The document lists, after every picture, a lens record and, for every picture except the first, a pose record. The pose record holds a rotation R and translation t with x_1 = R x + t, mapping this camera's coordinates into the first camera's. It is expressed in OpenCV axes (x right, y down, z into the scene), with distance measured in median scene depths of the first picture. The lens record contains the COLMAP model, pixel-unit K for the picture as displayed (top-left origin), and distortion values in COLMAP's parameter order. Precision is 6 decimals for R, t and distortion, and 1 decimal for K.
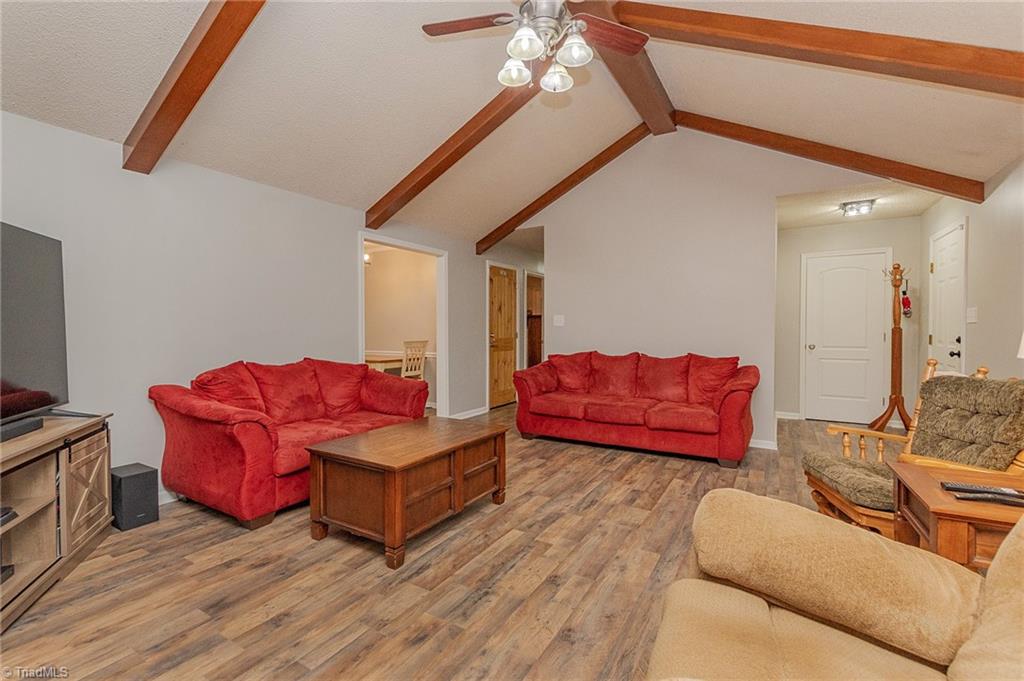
lens RADIAL K [[468.8, 0, 512.0], [0, 468.8, 340.5], [0, 0, 1]] dist [0.013430, -0.007358]
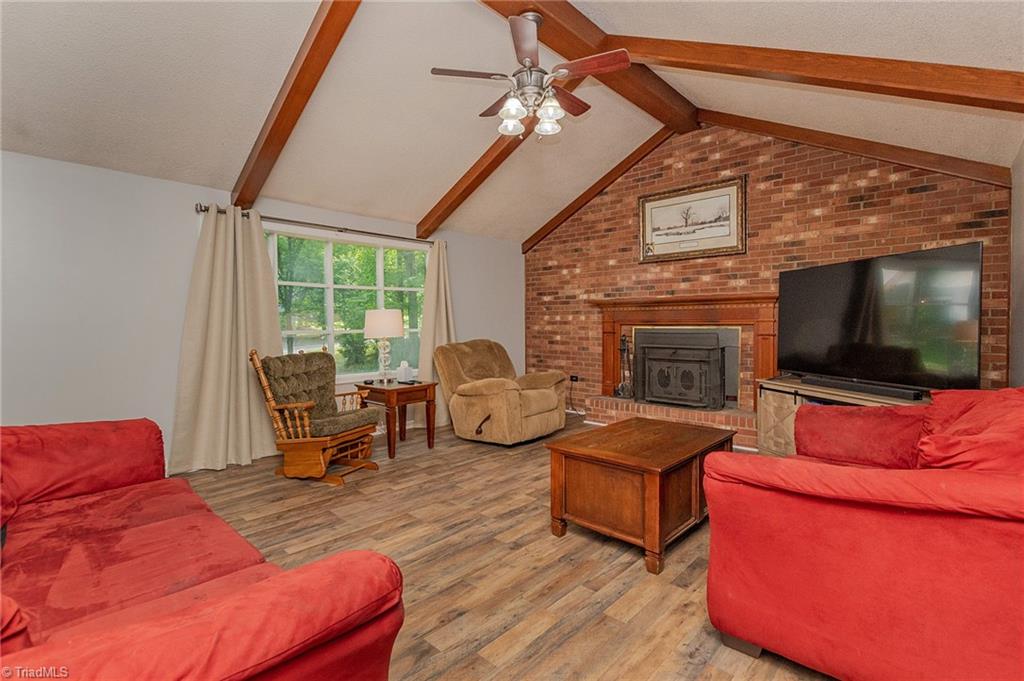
lens RADIAL K [[472.2, 0, 488.8], [0, 472.2, 337.4], [0, 0, 1]] dist [0.011761, -0.000145]
pose [[-0.964924, -0.004402, 0.262492, -0.099613], [0.010839, 0.998339, 0.056588, -0.048095], [-0.262305, 0.057448, -0.963274, 1.421458]]
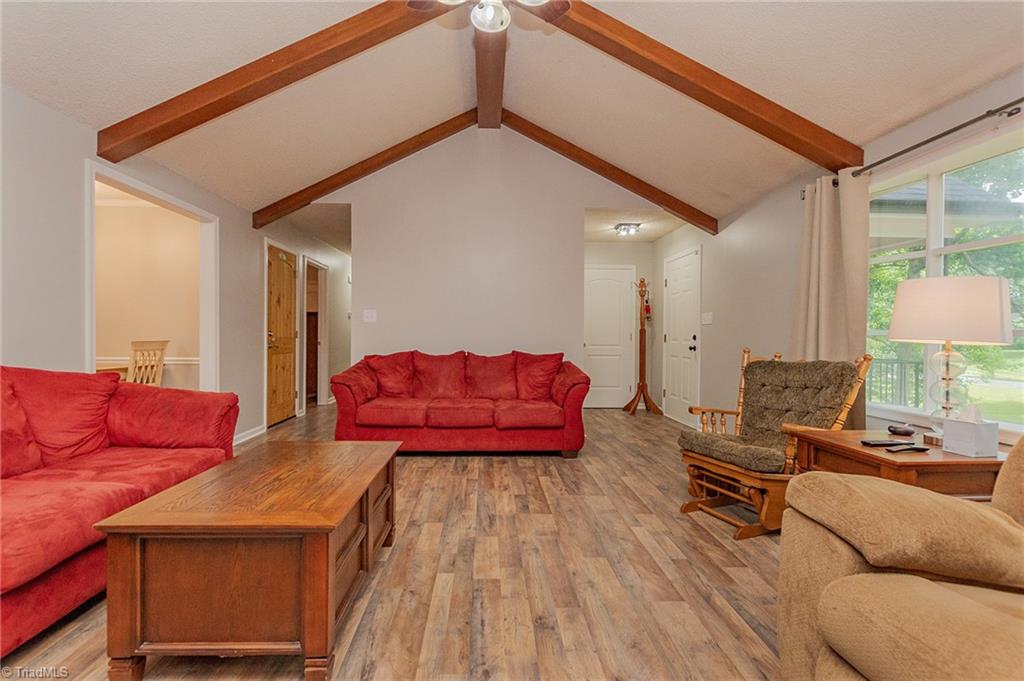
lens RADIAL K [[468.8, 0, 512.0], [0, 468.8, 340.5], [0, 0, 1]] dist [0.013430, -0.007358]
pose [[0.838845, -0.000610, 0.544371, -0.212216], [0.007196, 0.999924, -0.009969, 0.017998], [-0.544323, 0.012280, 0.838786, 0.187759]]
